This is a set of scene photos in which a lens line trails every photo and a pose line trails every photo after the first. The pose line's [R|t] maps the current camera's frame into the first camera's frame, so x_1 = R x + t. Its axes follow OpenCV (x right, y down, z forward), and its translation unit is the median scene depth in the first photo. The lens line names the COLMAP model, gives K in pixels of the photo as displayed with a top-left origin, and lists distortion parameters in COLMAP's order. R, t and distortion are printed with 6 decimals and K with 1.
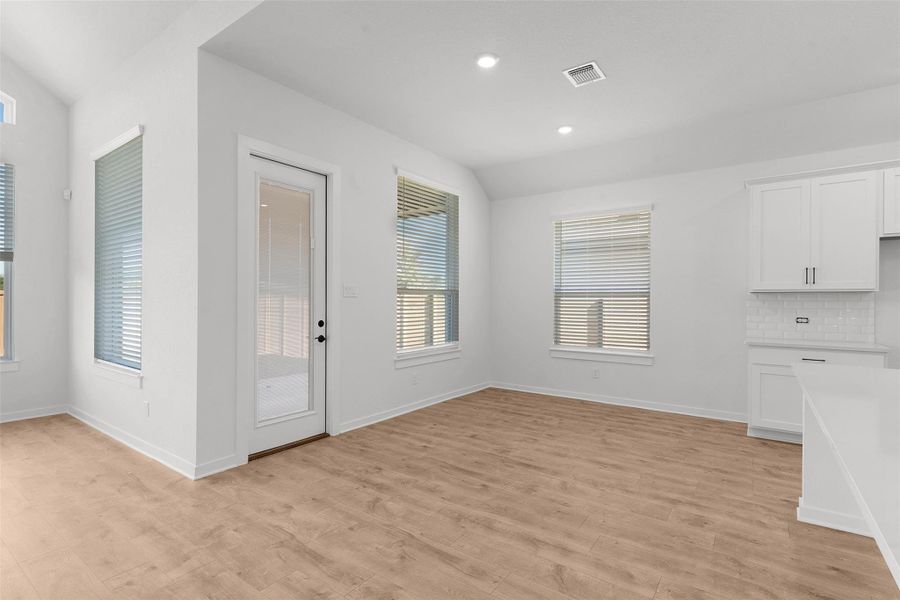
lens RADIAL K [[437.2, 0, 450.9], [0, 437.2, 298.4], [0, 0, 1]] dist [0.002569, 0.000078]
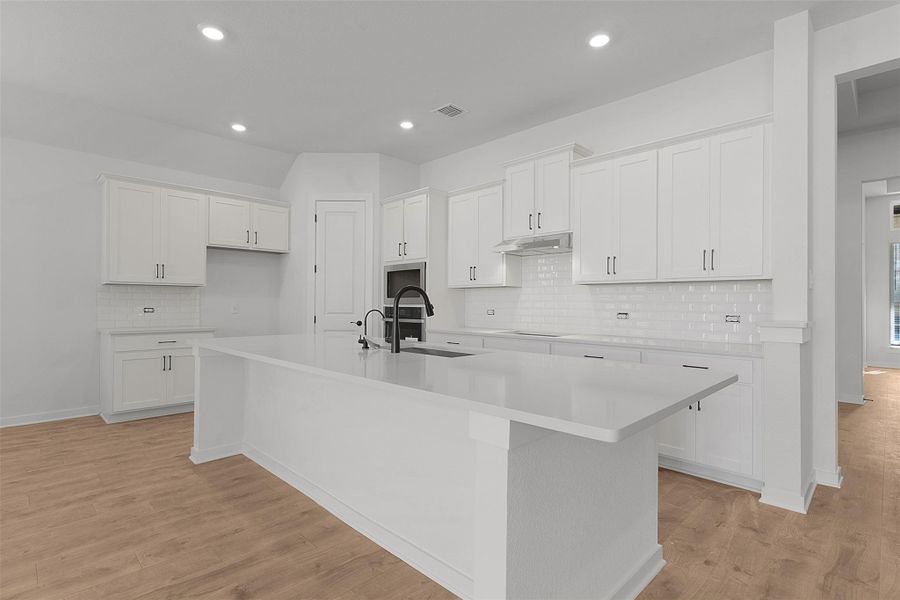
lens RADIAL K [[437.2, 0, 448.2], [0, 437.2, 300.9], [0, 0, 1]] dist [0.002569, 0.000078]
pose [[0.158110, 0.001287, 0.987421, -0.304428], [-0.007037, 0.999975, -0.000176, 0.032339], [-0.987396, -0.006921, 0.158115, 0.085489]]
